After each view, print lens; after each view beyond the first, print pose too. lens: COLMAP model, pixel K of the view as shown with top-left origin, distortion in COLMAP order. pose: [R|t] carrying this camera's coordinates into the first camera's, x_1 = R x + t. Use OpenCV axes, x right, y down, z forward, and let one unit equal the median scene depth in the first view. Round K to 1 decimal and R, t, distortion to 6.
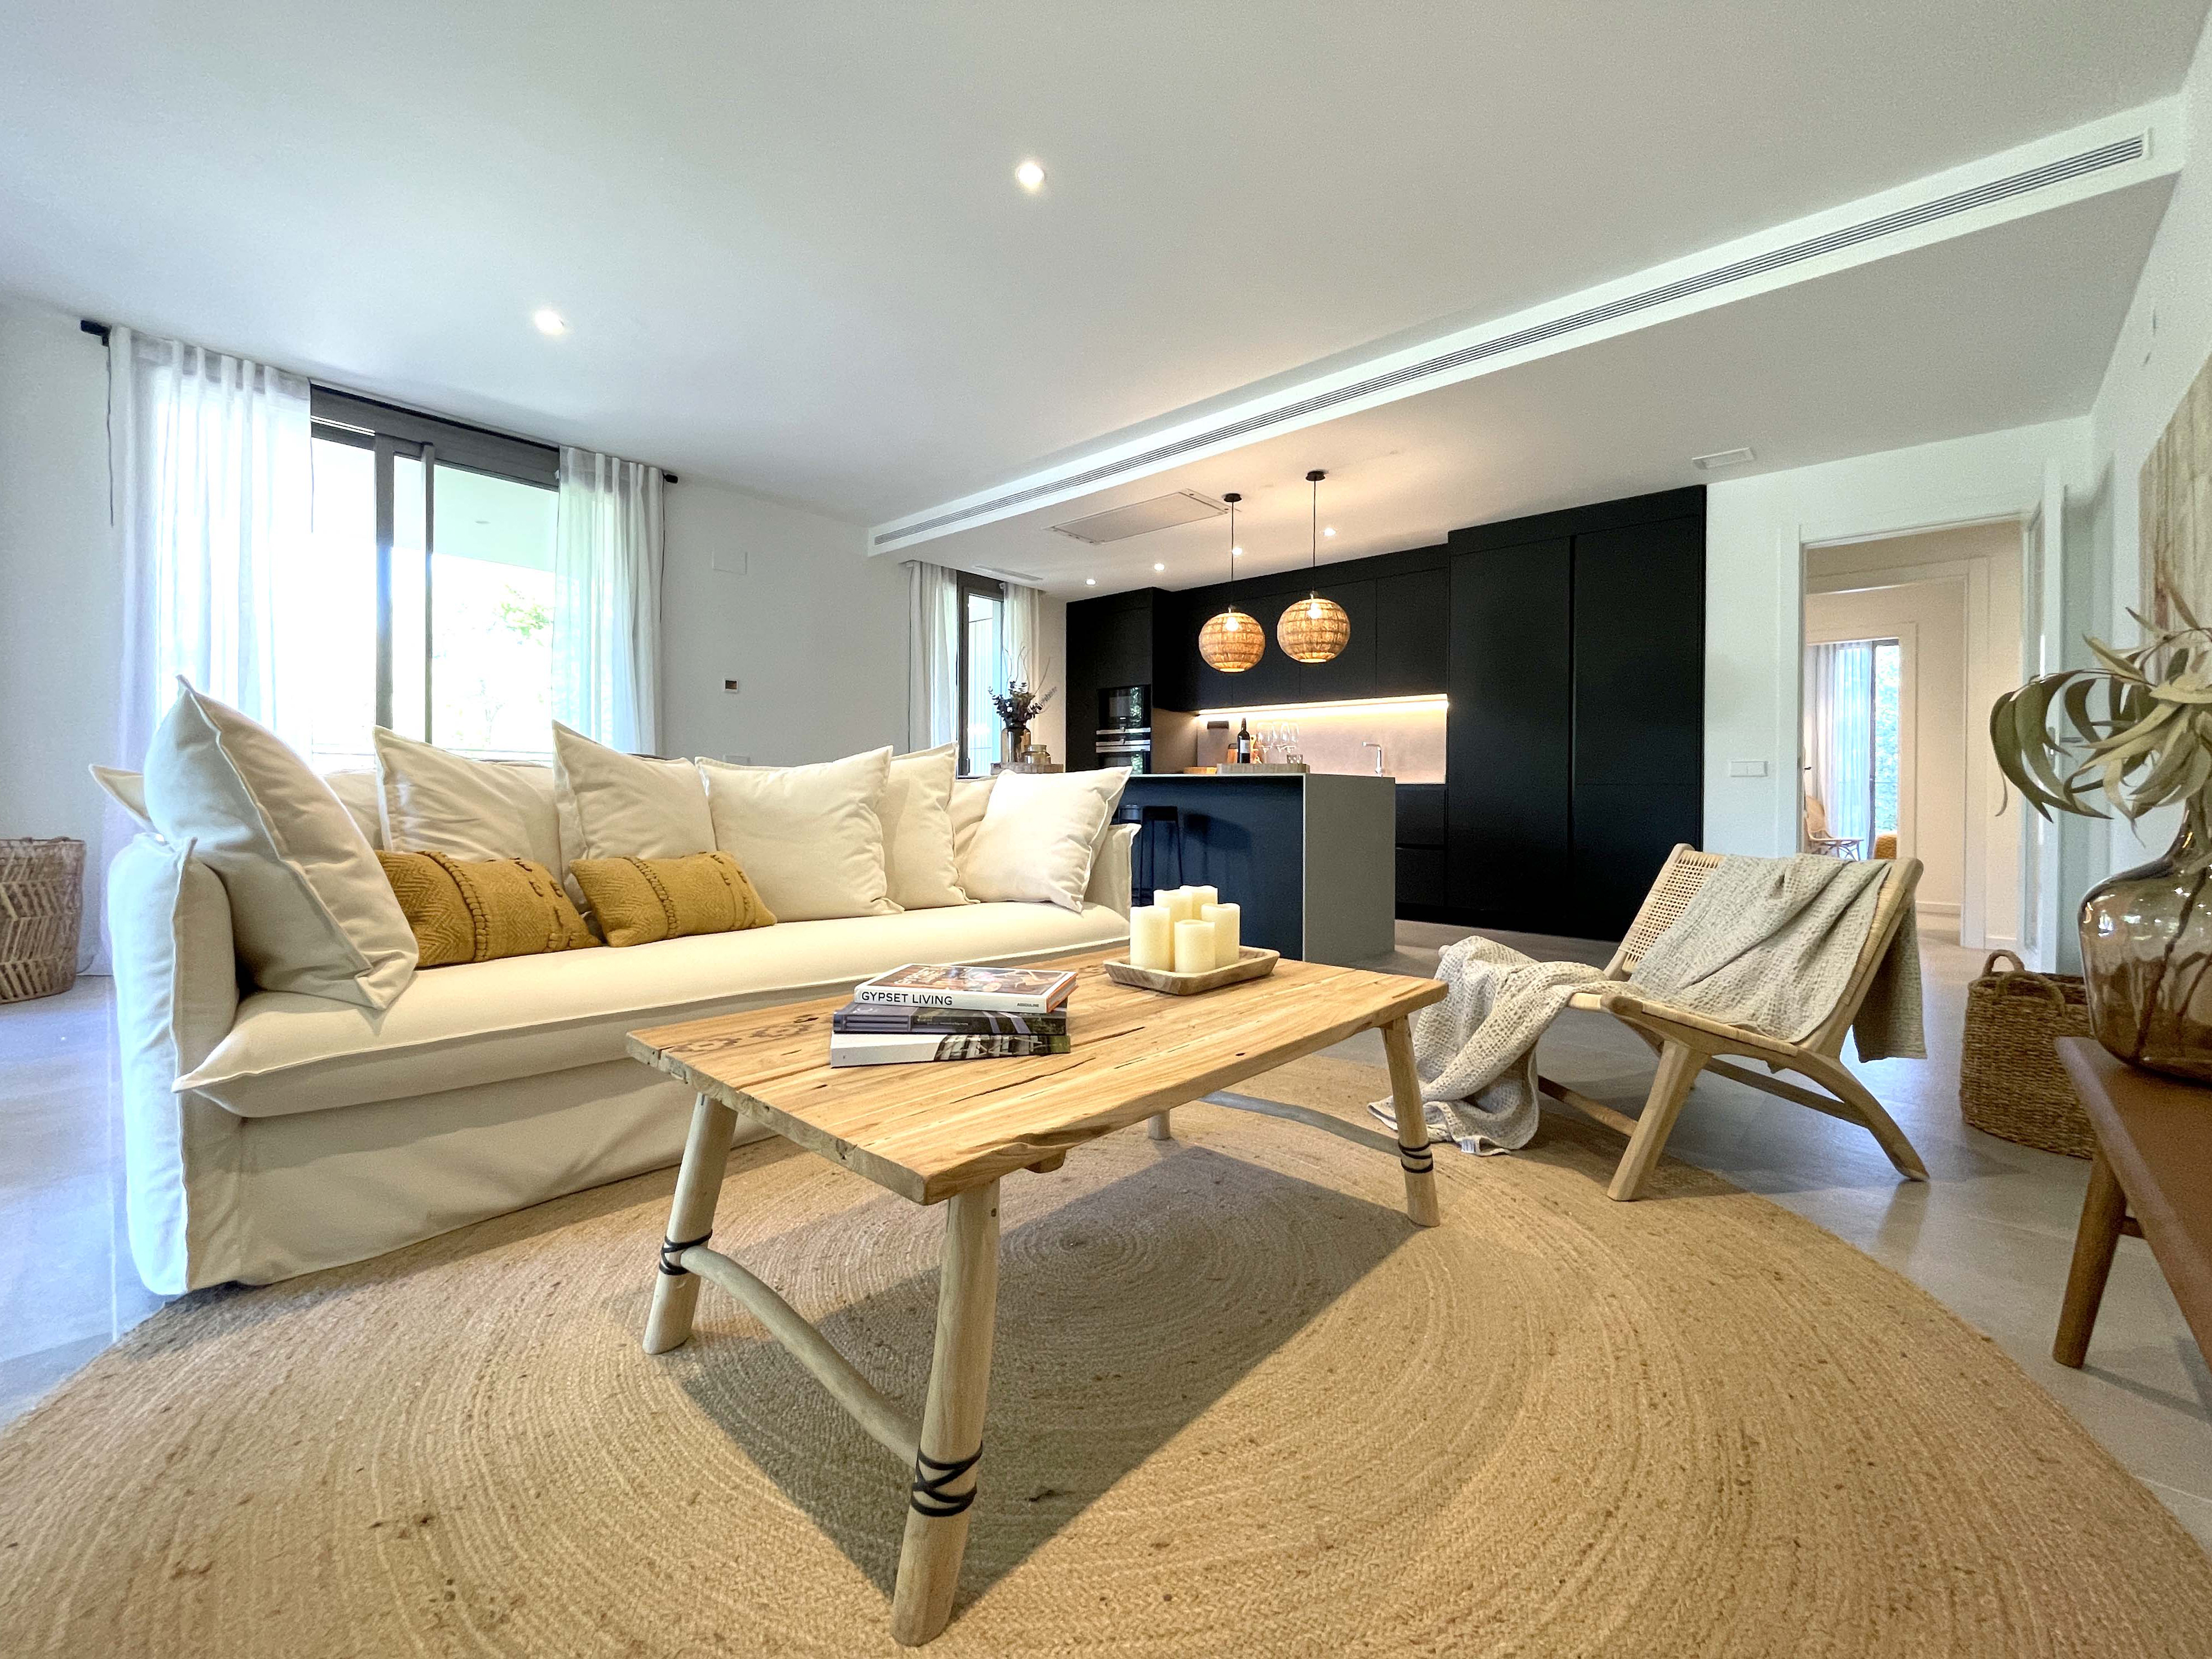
lens RADIAL K [[917.1, 0, 1093.8], [0, 917.1, 768.9], [0, 0, 1]] dist [0.005723, -0.000155]
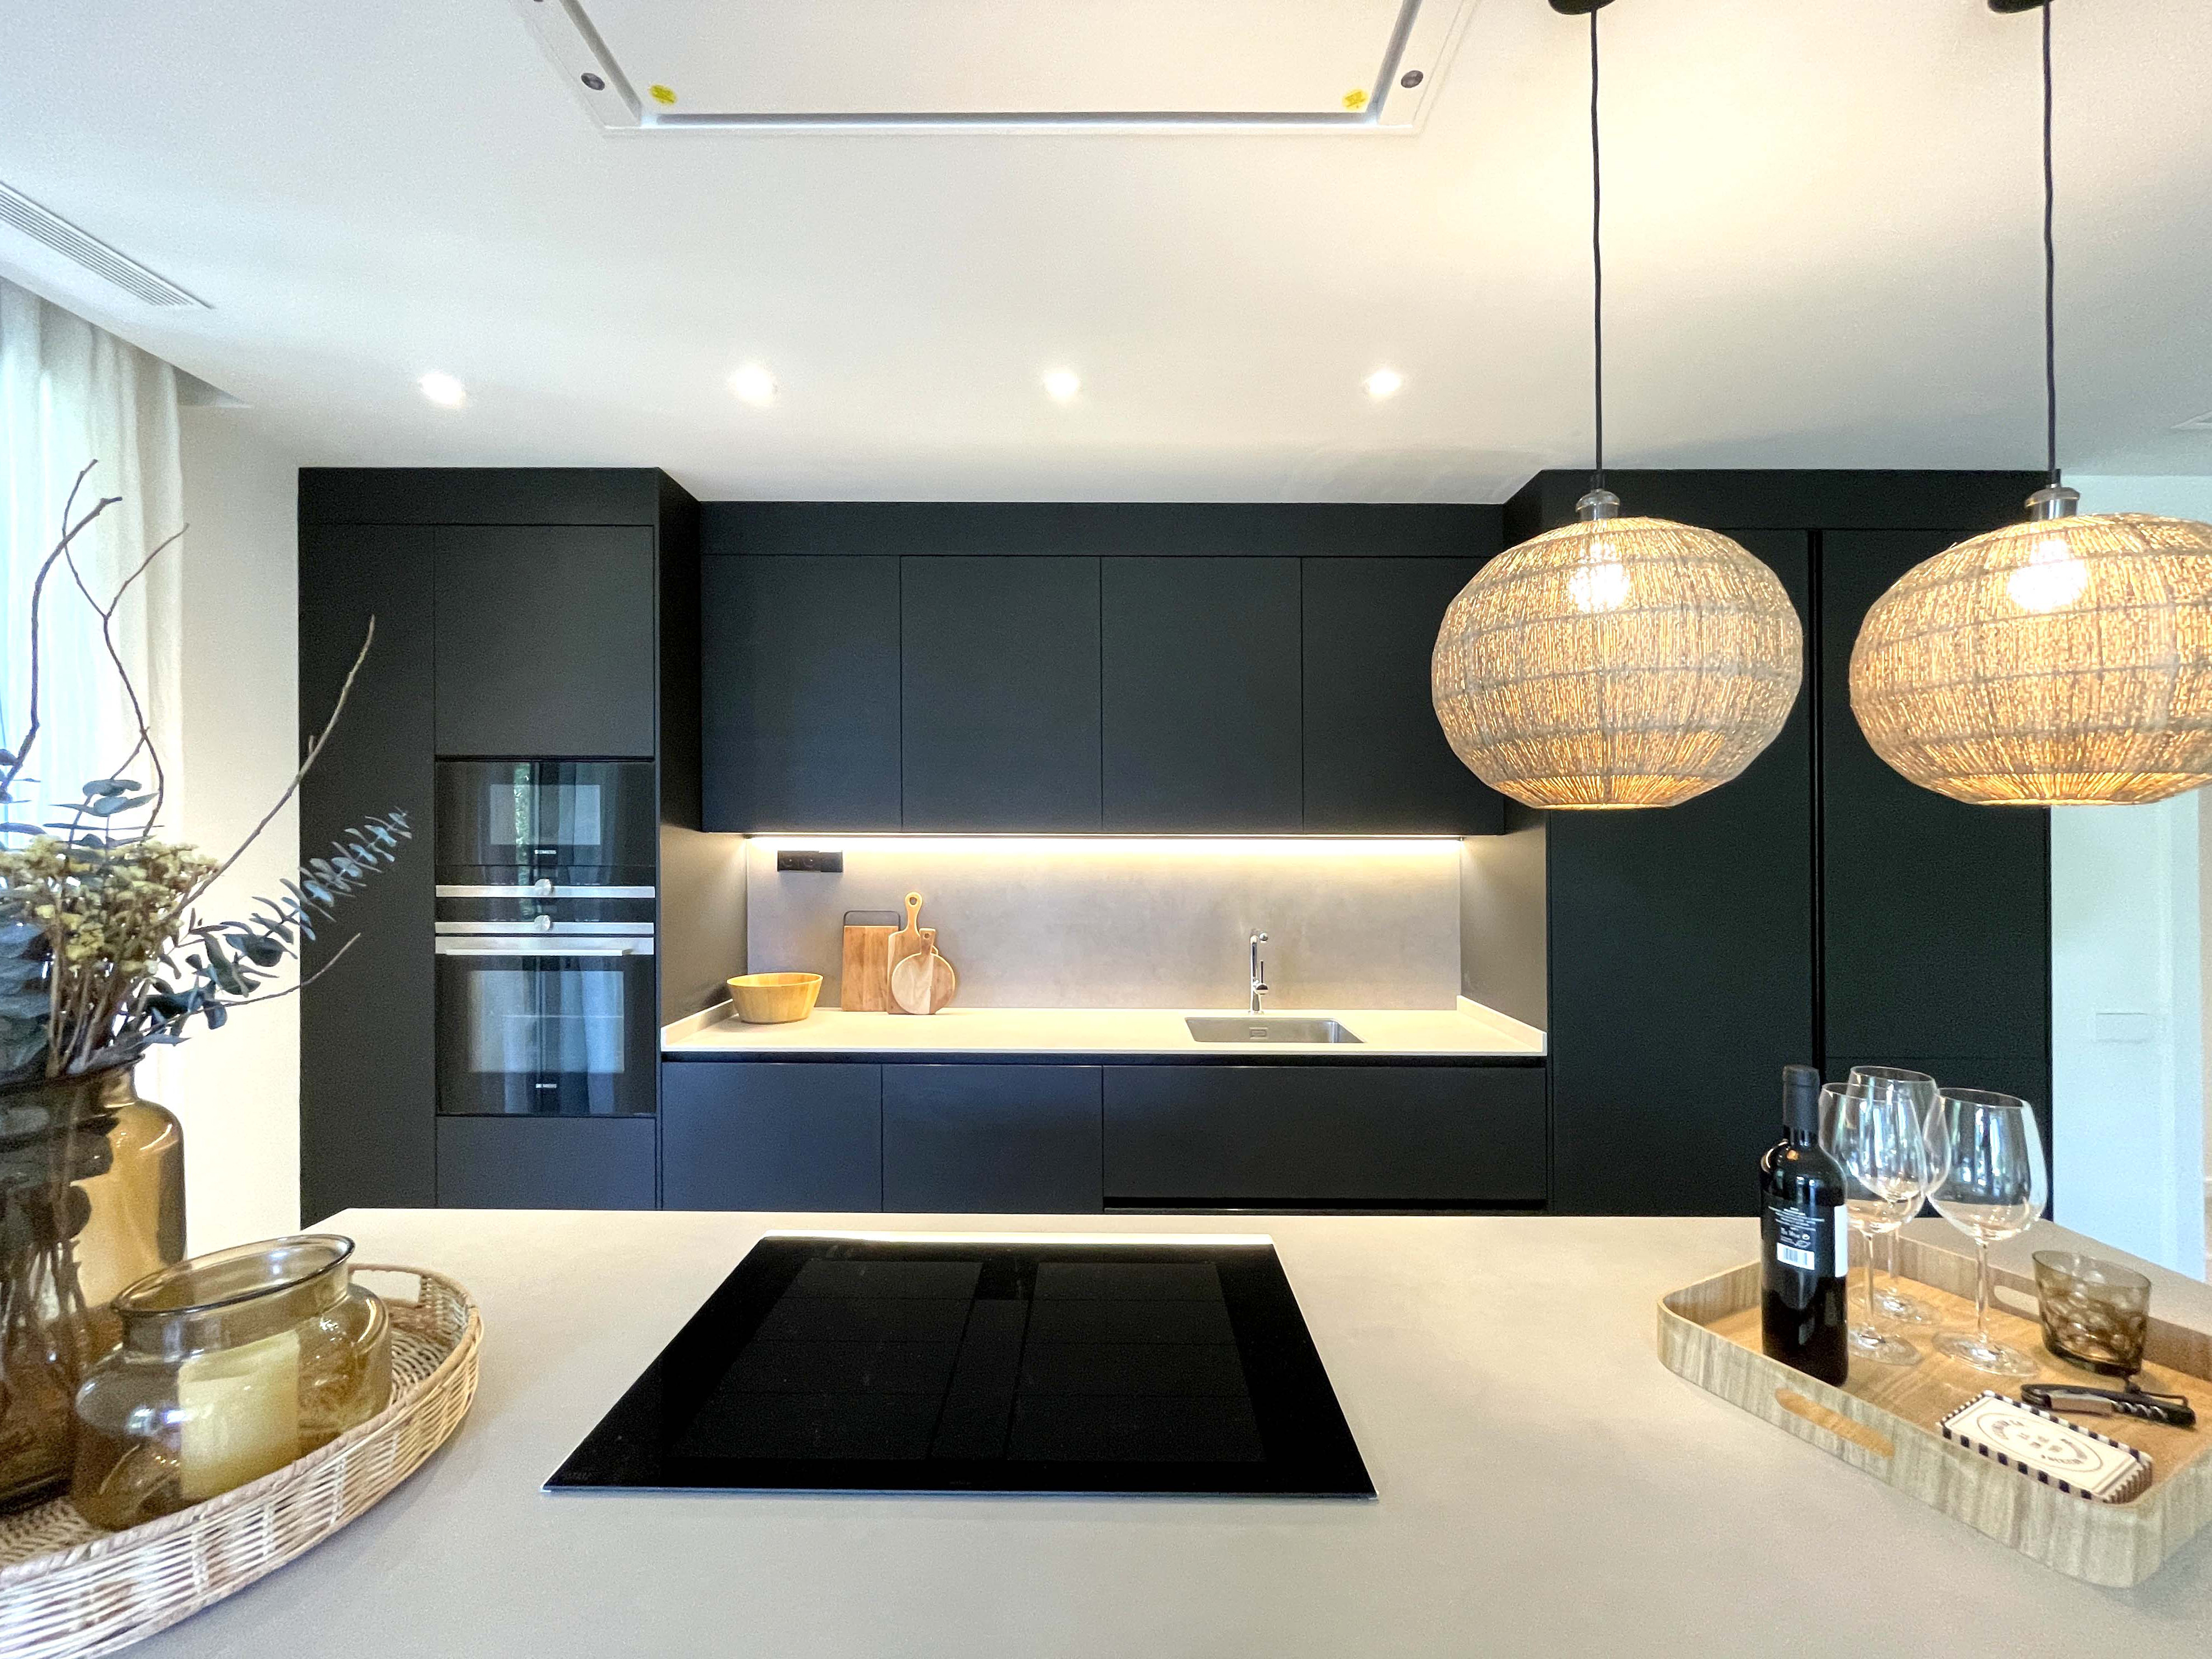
lens RADIAL K [[906.2, 0, 1108.7], [0, 906.2, 845.9], [0, 0, 1]] dist [-0.002401, -0.000236]
pose [[0.722761, -0.008955, 0.691040, -0.071712], [-0.013264, 0.999552, 0.026826, -0.102137], [-0.690971, -0.028555, 0.722318, 0.934225]]
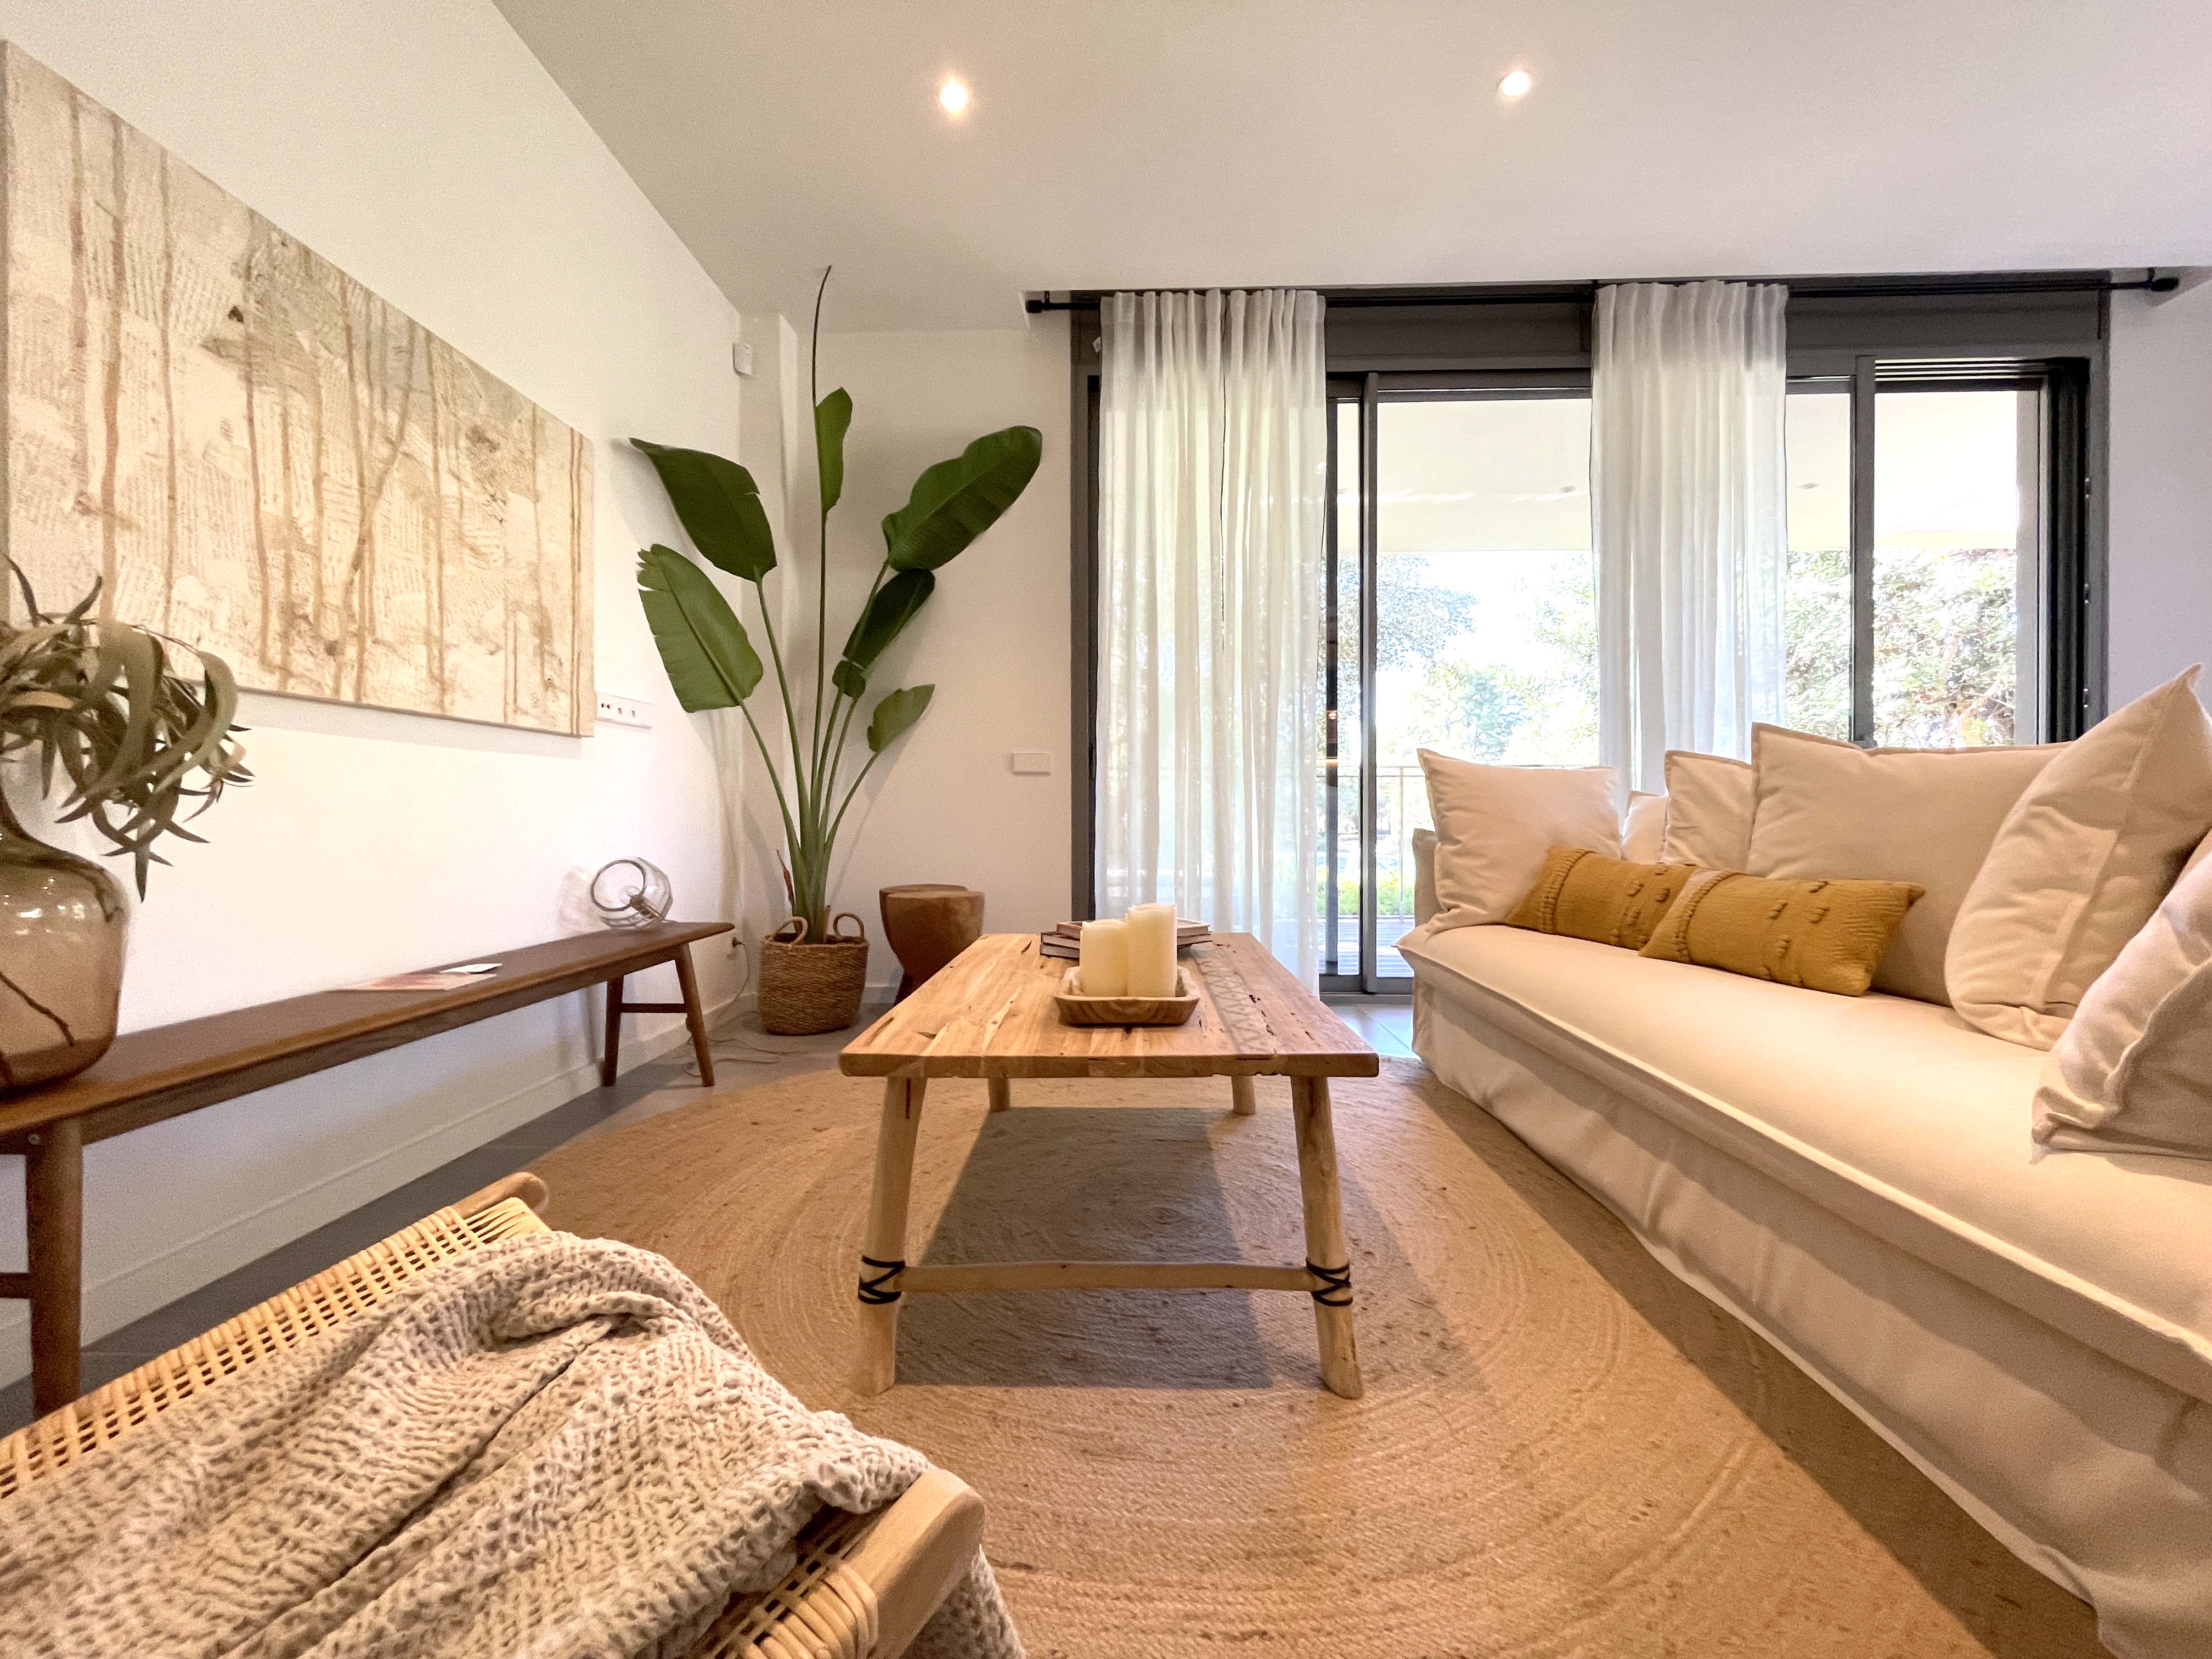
lens RADIAL K [[906.3, 0, 1097.0], [0, 906.3, 823.7], [0, 0, 1]] dist [-0.015647, 0.000264]
pose [[-0.756870, -0.002551, -0.653560, 0.225428], [0.016851, 0.999584, -0.023416, 0.026194], [0.653348, -0.028736, -0.756512, 0.544204]]
